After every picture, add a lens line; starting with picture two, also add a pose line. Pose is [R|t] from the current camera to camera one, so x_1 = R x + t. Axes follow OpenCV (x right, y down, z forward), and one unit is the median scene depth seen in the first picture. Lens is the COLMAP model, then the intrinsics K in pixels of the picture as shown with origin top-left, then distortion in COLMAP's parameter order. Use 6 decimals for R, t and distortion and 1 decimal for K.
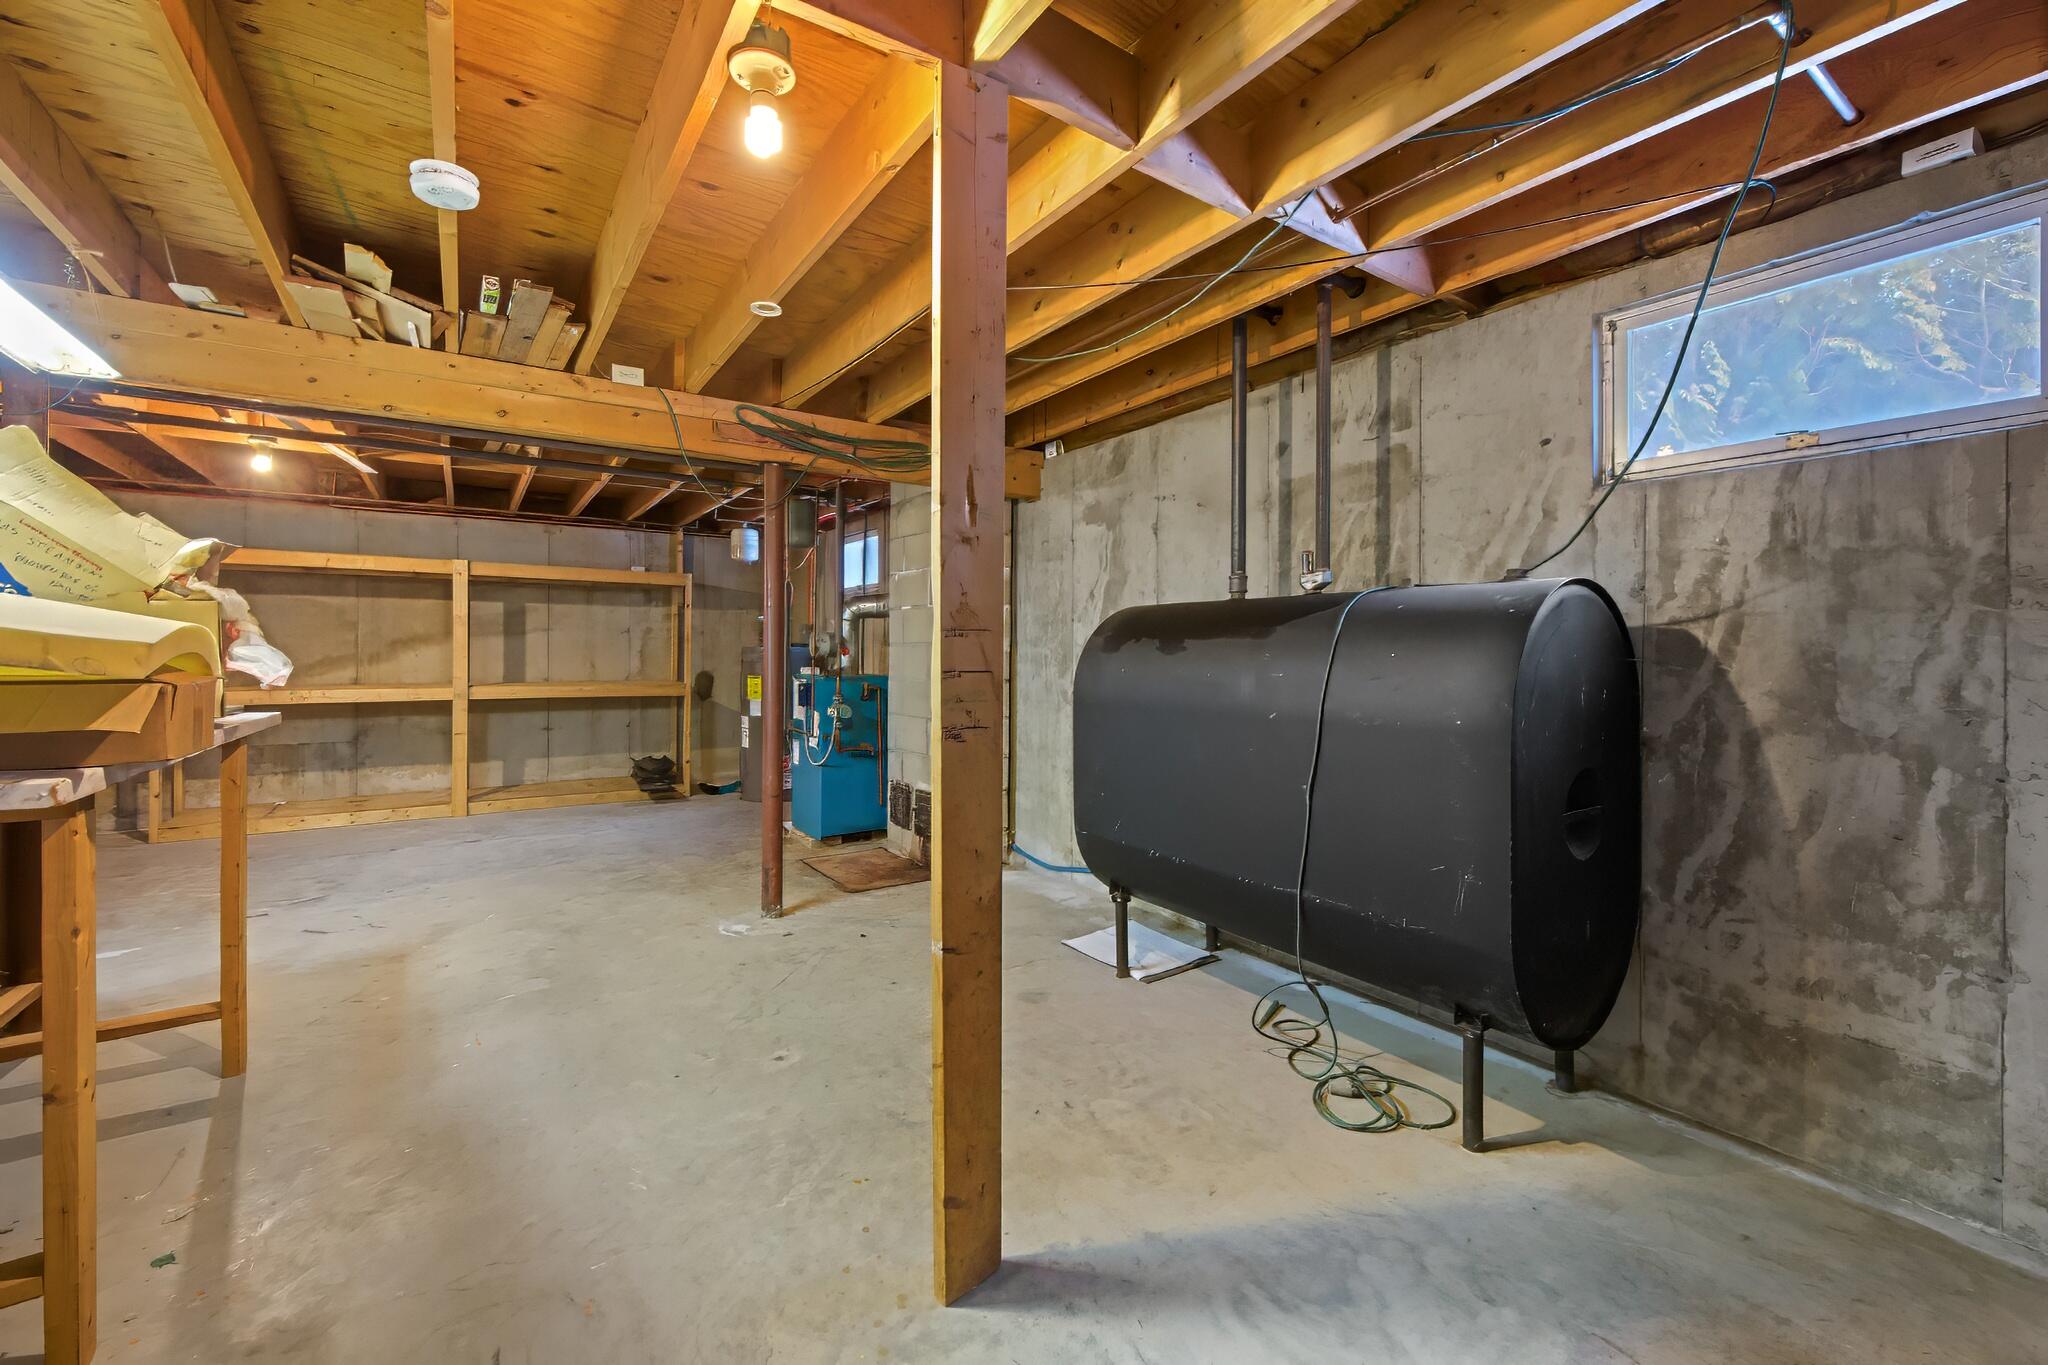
lens RADIAL K [[823.8, 0, 1023.6], [0, 823.8, 640.6], [0, 0, 1]] dist [0.000120, -0.000158]
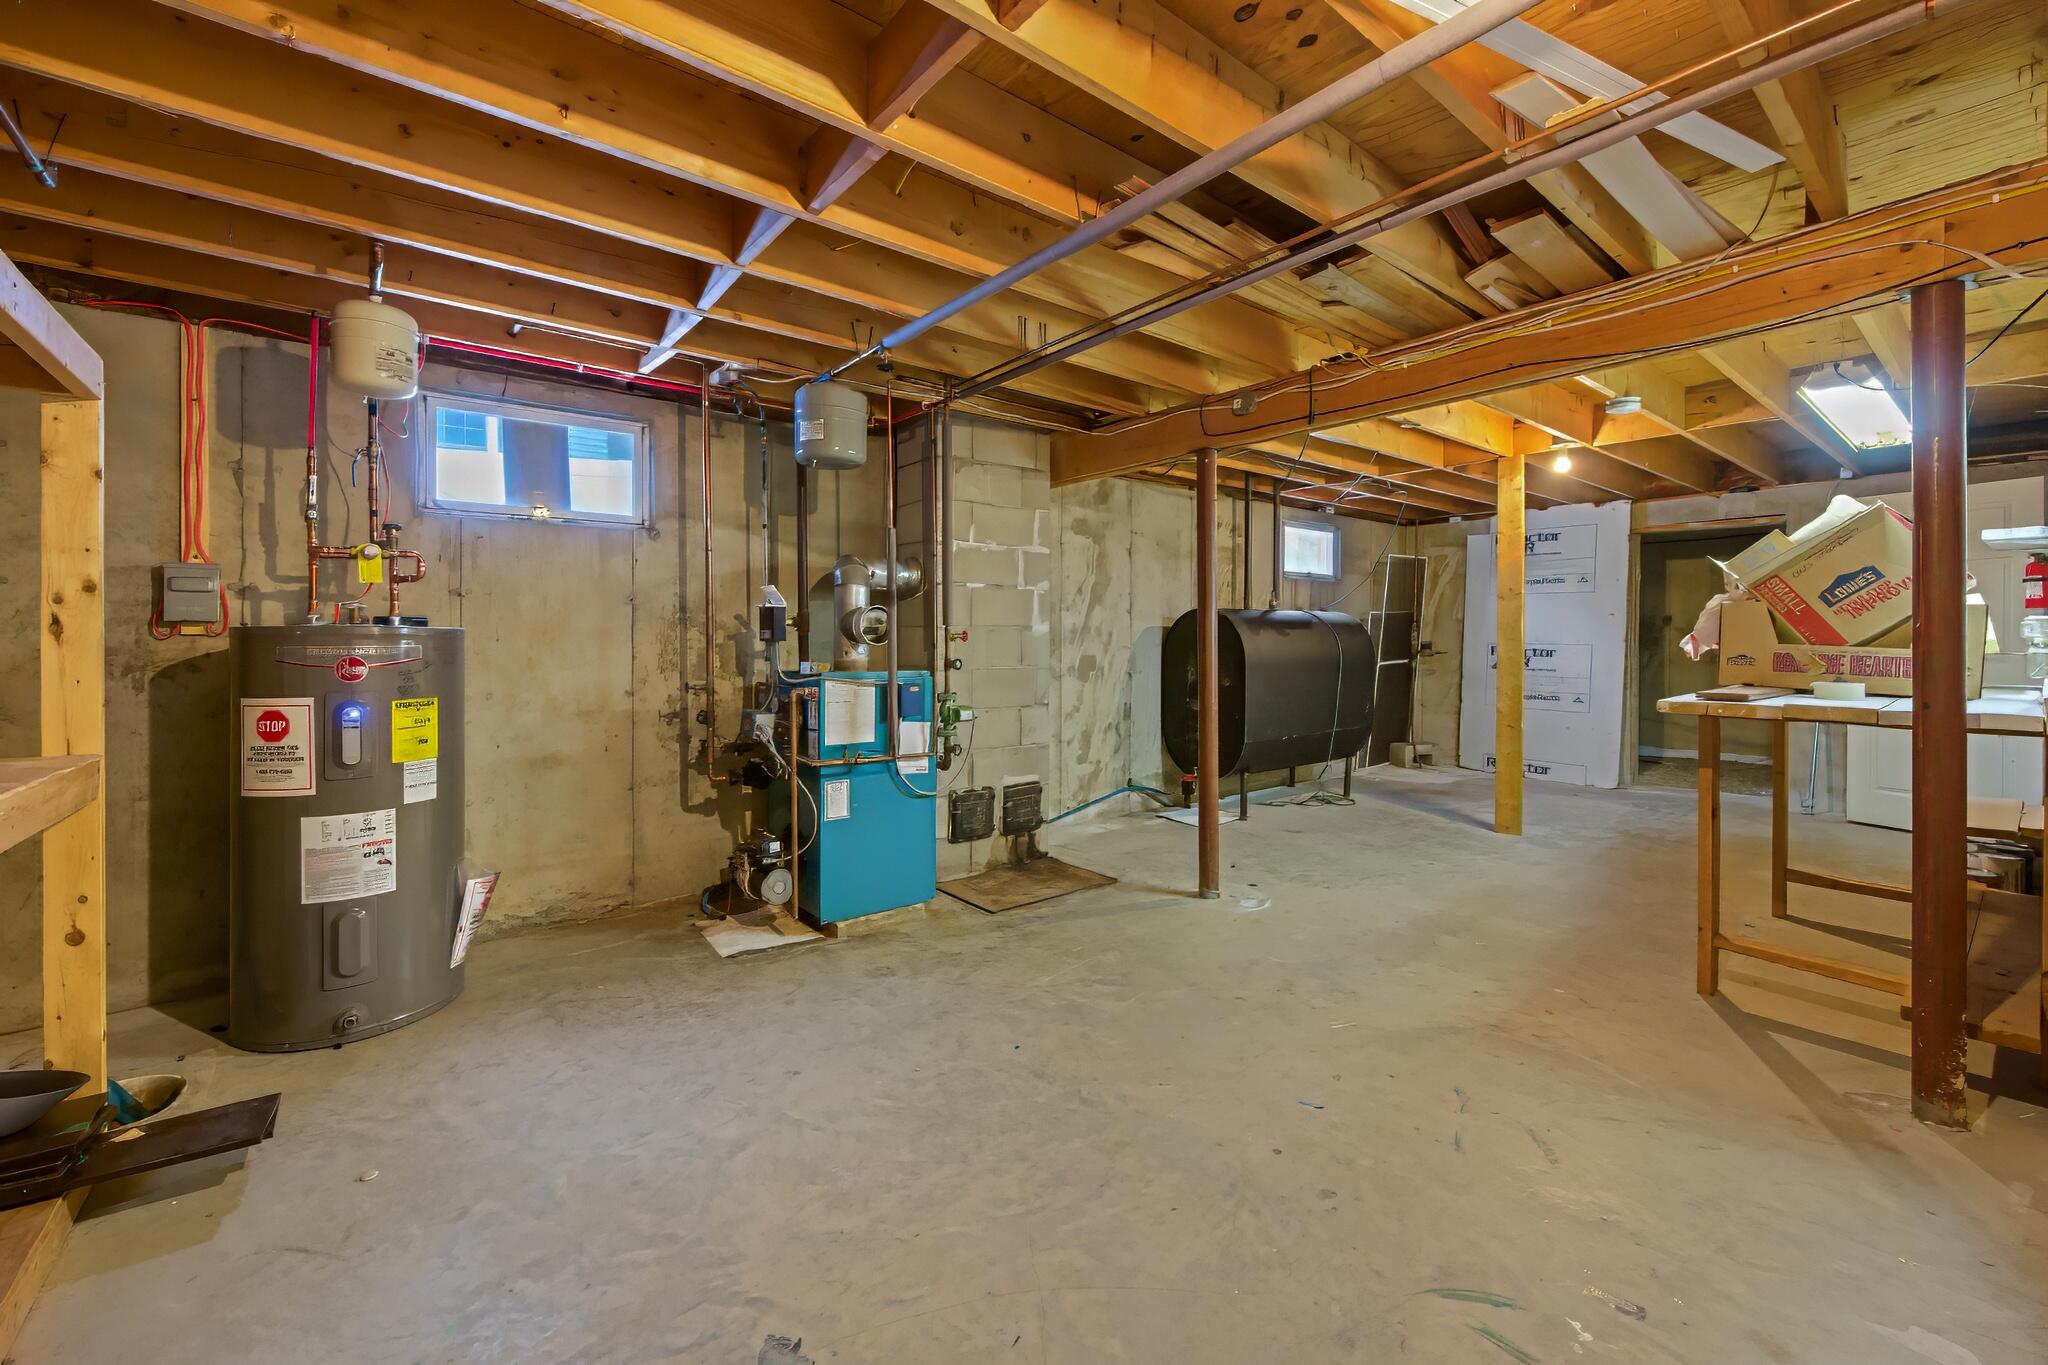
lens RADIAL K [[823.8, 0, 1023.6], [0, 823.8, 640.6], [0, 0, 1]] dist [0.000120, -0.000158]
pose [[-0.076099, -0.007631, 0.997071, -1.223519], [-0.012782, 0.999896, 0.006677, 0.013791], [-0.997018, -0.012236, -0.076188, 1.232746]]
